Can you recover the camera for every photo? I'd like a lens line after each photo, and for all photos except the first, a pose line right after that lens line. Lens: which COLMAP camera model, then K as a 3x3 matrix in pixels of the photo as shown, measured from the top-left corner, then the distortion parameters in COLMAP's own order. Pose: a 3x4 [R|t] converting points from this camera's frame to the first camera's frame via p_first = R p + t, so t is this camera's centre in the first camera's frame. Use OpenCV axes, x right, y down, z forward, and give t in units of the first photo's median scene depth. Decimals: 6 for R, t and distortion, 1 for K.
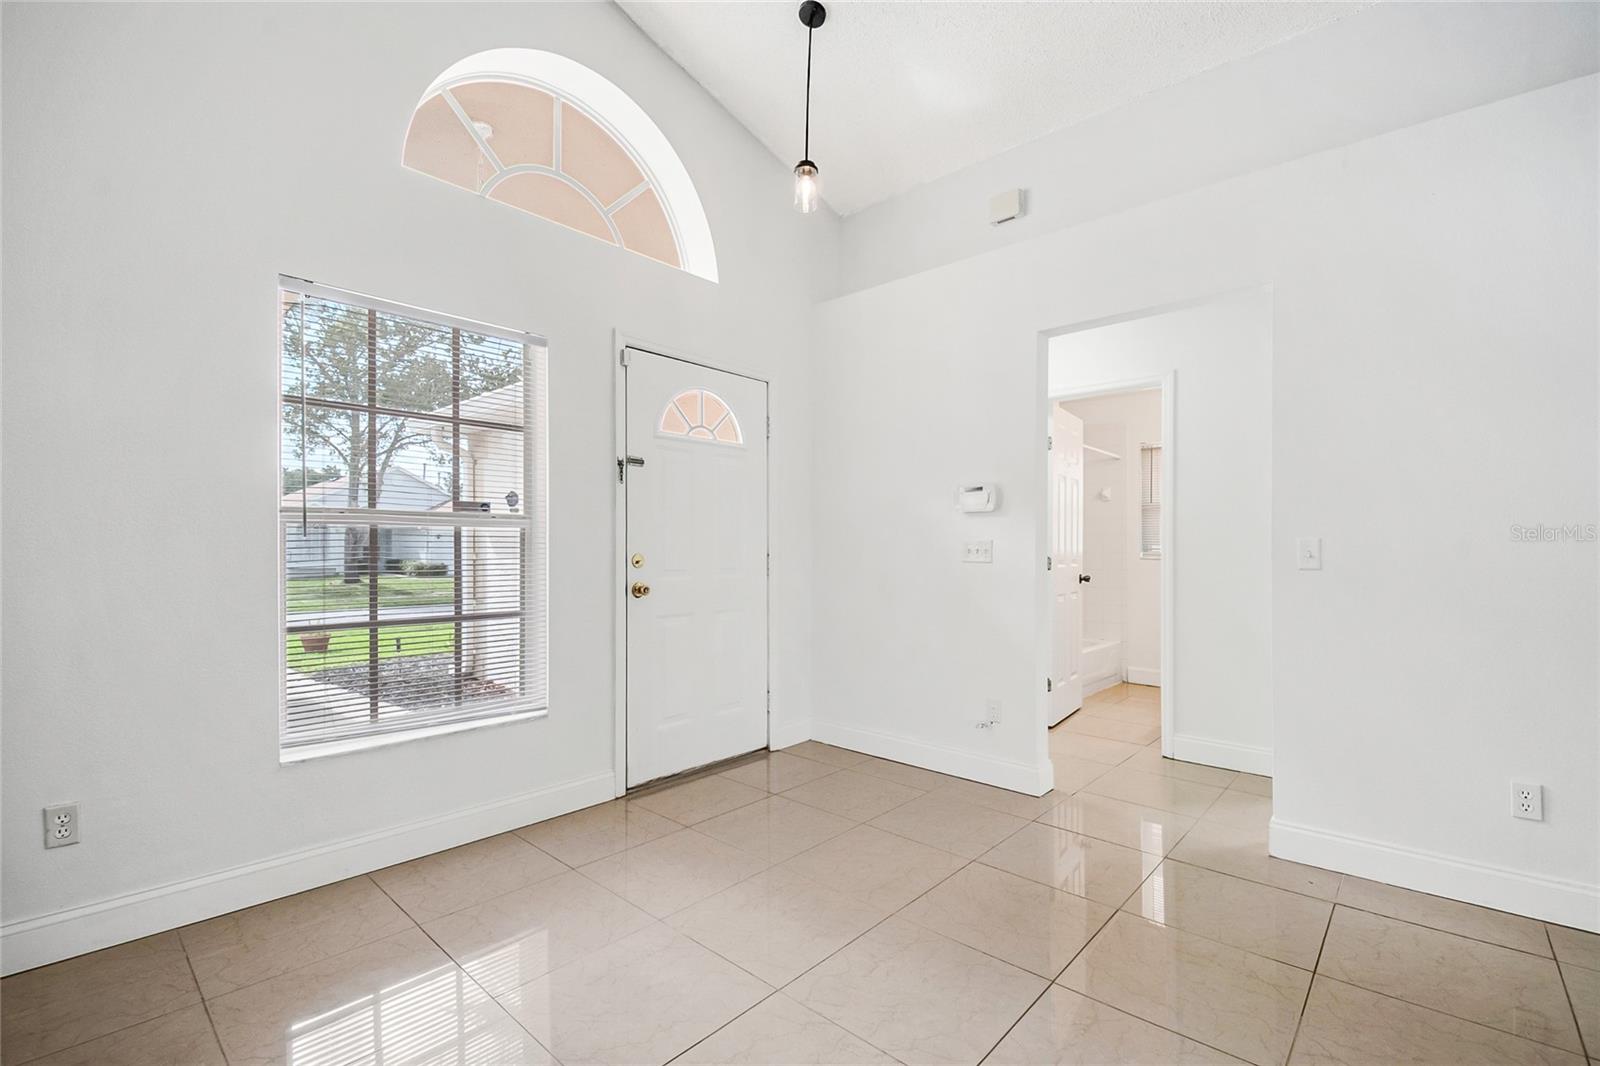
lens RADIAL K [[708.8, 0, 823.8], [0, 708.8, 550.2], [0, 0, 1]] dist [-0.000003, -0.017671]
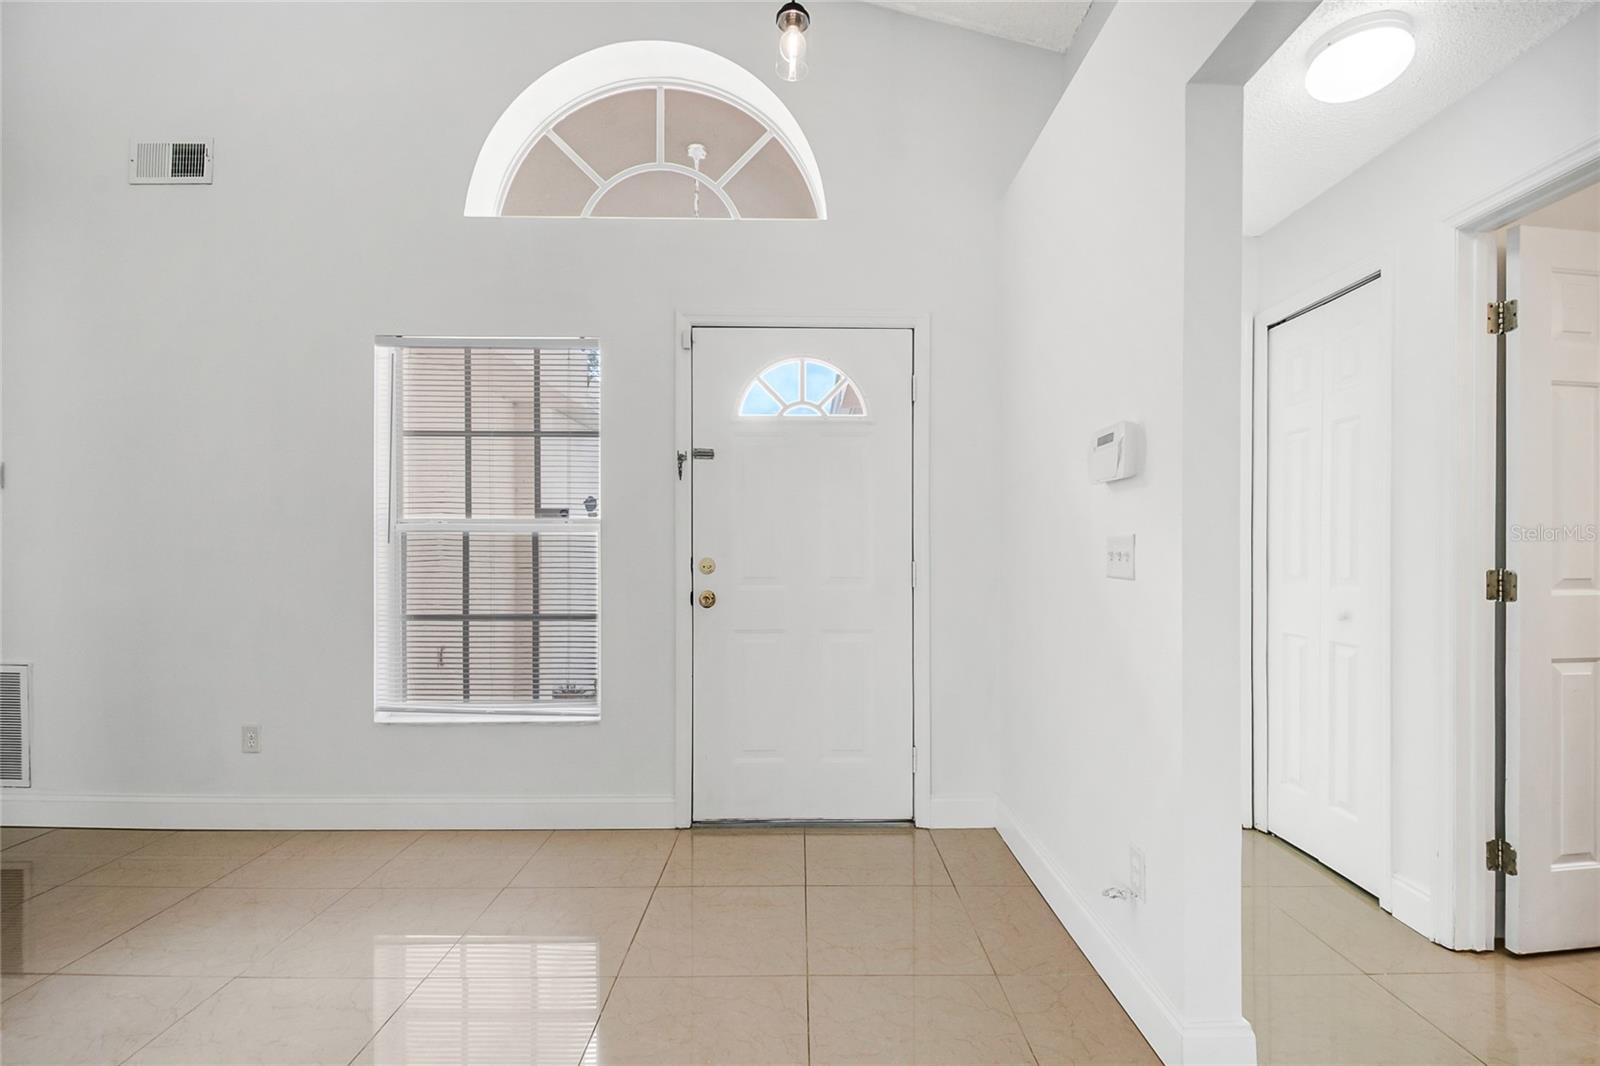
lens RADIAL K [[697.6, 0, 797.5], [0, 697.6, 552.8], [0, 0, 1]] dist [0.001383, -0.016209]
pose [[0.665982, -0.001500, -0.745966, 0.472778], [-0.001702, 0.999992, -0.003531, 0.000930], [0.745966, 0.003621, 0.665974, 0.516941]]
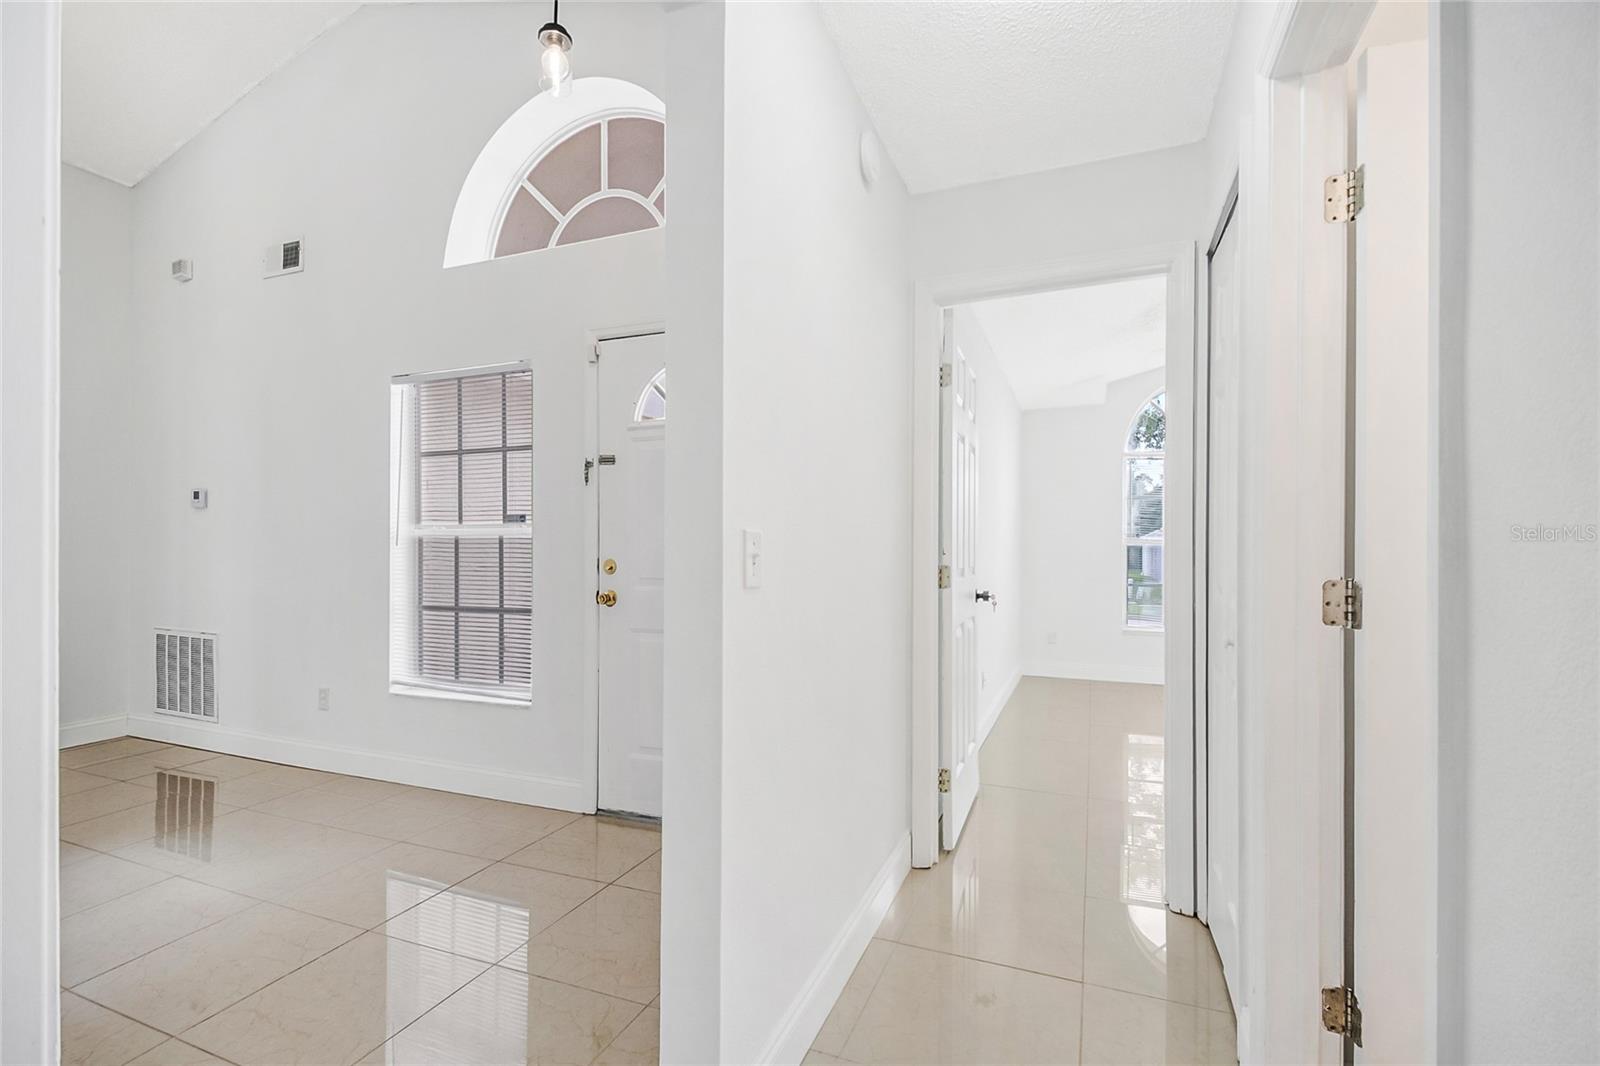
lens RADIAL K [[708.8, 0, 823.8], [0, 708.8, 550.2], [0, 0, 1]] dist [-0.000003, -0.017671]
pose [[0.345517, -0.009246, -0.938367, 0.721448], [-0.006493, 0.999904, -0.012243, 0.002756], [0.938390, 0.010323, 0.345424, 0.964519]]
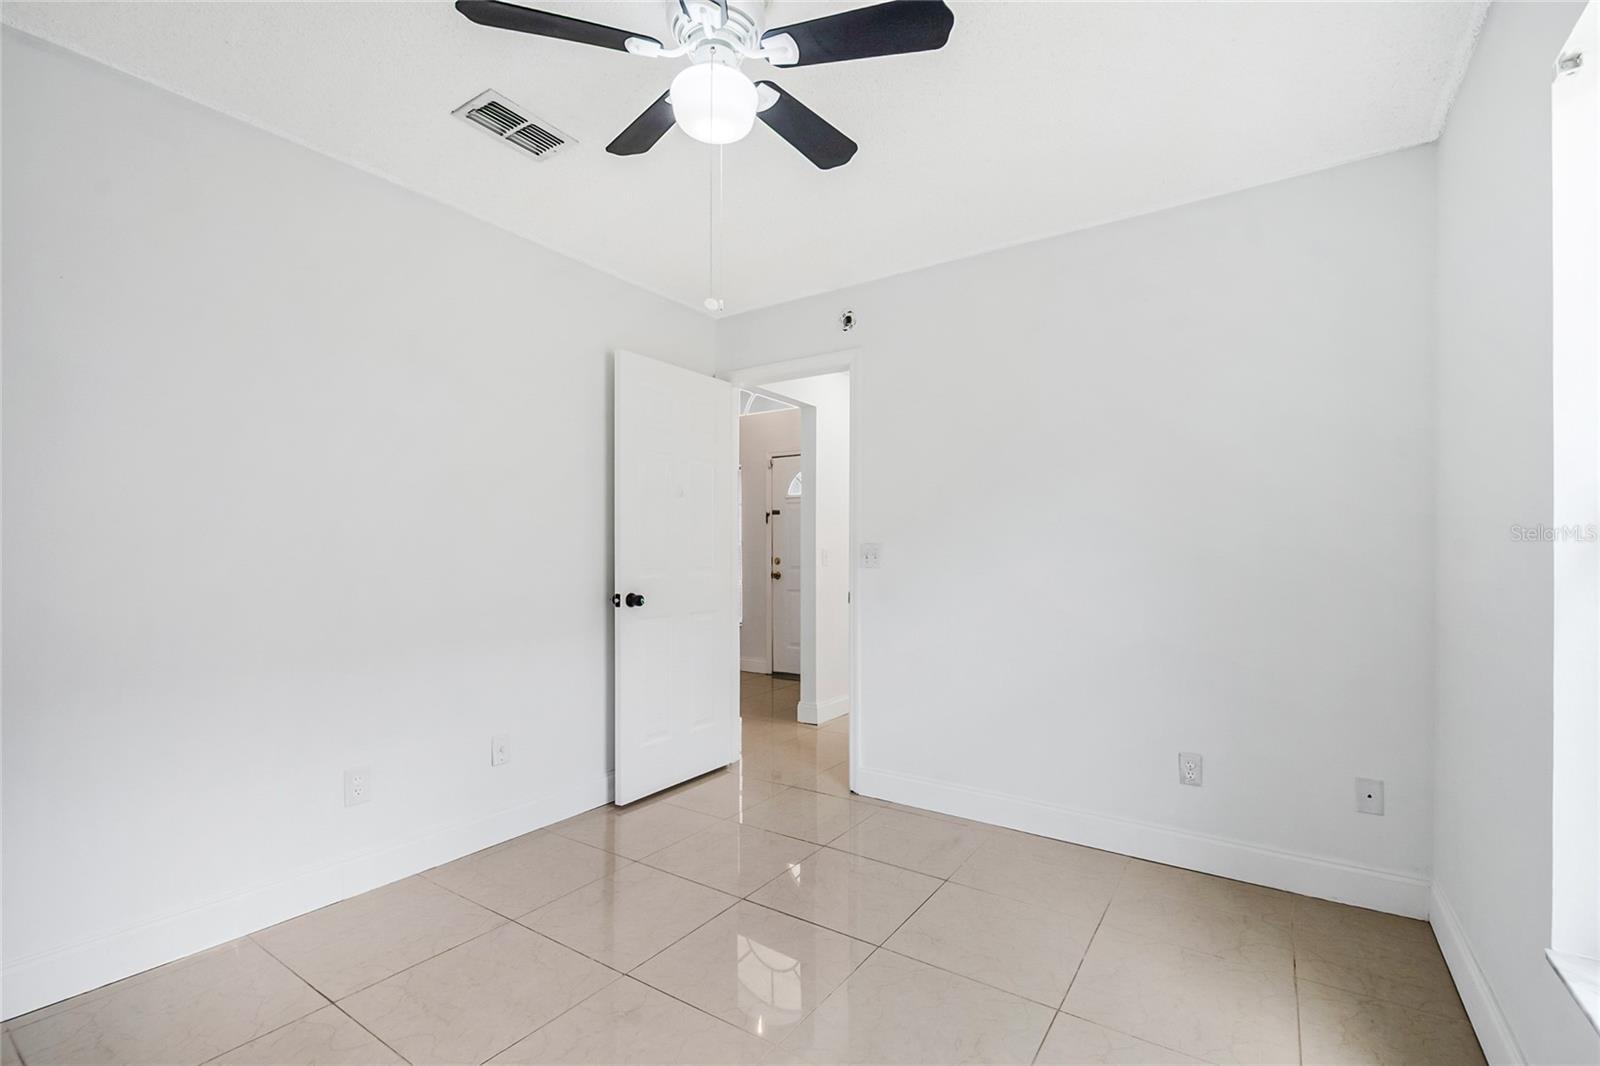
lens RADIAL K [[708.8, 0, 823.8], [0, 708.8, 550.2], [0, 0, 1]] dist [-0.000003, -0.017671]
pose [[0.149767, -0.012471, -0.988643, 1.812541], [-0.007843, 0.999874, -0.013801, 0.010821], [0.988690, 0.009821, 0.149650, 0.846645]]
